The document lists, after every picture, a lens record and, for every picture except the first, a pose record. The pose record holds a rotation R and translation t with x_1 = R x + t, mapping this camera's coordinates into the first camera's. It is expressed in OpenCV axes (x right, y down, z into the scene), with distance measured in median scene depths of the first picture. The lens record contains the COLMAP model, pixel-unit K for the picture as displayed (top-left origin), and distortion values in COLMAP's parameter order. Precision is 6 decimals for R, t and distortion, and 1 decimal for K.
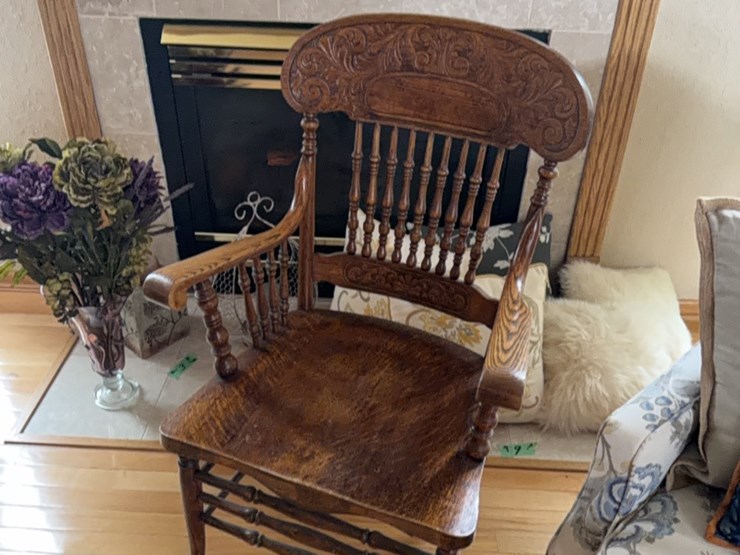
lens RADIAL K [[710.3, 0, 371.6], [0, 710.3, 284.0], [0, 0, 1]] dist [0.041767, 0.000000]
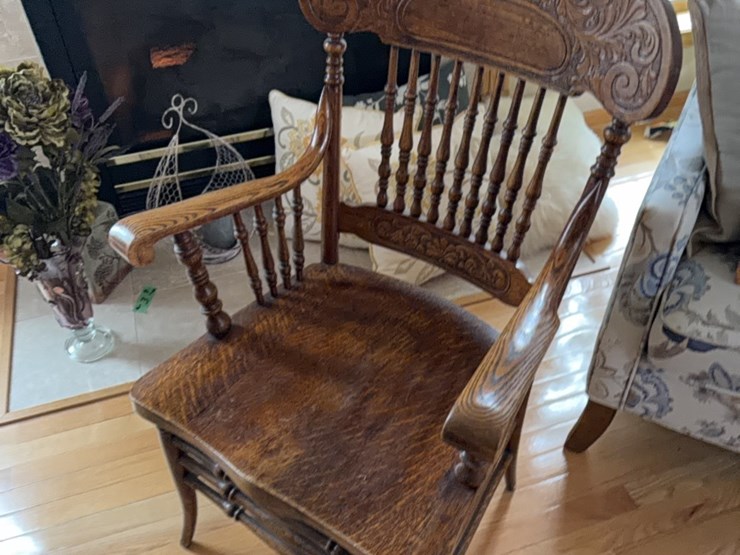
lens RADIAL K [[710.3, 0, 372.4], [0, 710.3, 277.4], [0, 0, 1]] dist [0.041767, 0.000000]
pose [[0.933857, -0.277958, 0.225057, -0.272711], [0.242667, 0.954706, 0.172188, -0.001737], [-0.262724, -0.106185, 0.959010, 0.024424]]
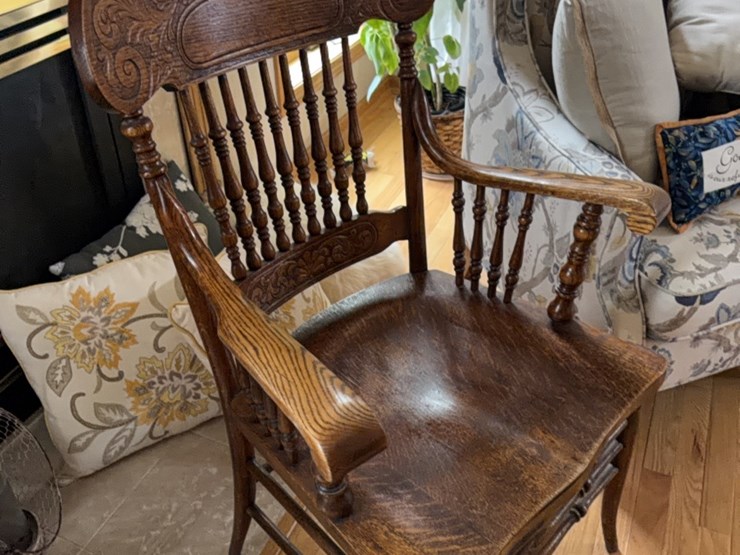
lens RADIAL K [[710.3, 0, 374.2], [0, 710.3, 281.1], [0, 0, 1]] dist [0.041767, 0.000000]
pose [[0.363809, -0.581844, 0.727393, -0.524512], [0.529843, 0.771530, 0.352147, -0.230757], [-0.766100, 0.257290, 0.588976, 0.533286]]
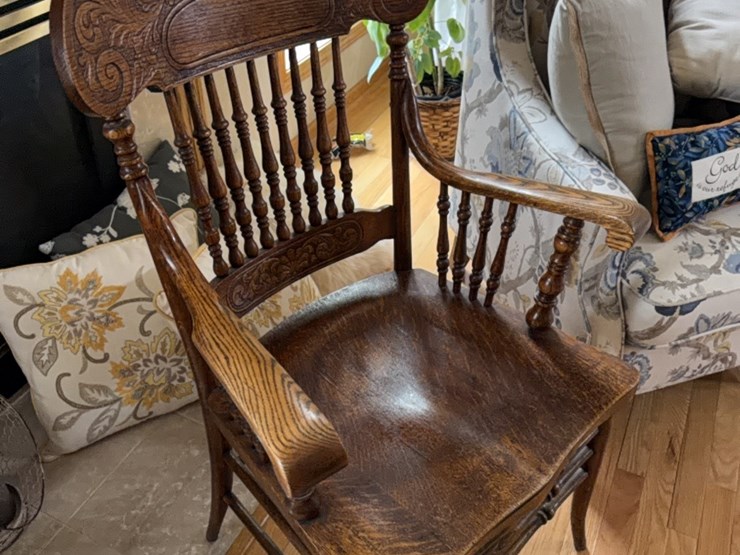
lens RADIAL K [[710.3, 0, 373.0], [0, 710.3, 281.7], [0, 0, 1]] dist [0.041767, 0.000000]
pose [[0.391505, -0.598312, 0.699104, -0.499798], [0.498320, 0.776557, 0.385534, -0.250445], [-0.773563, 0.197439, 0.602177, 0.502919]]
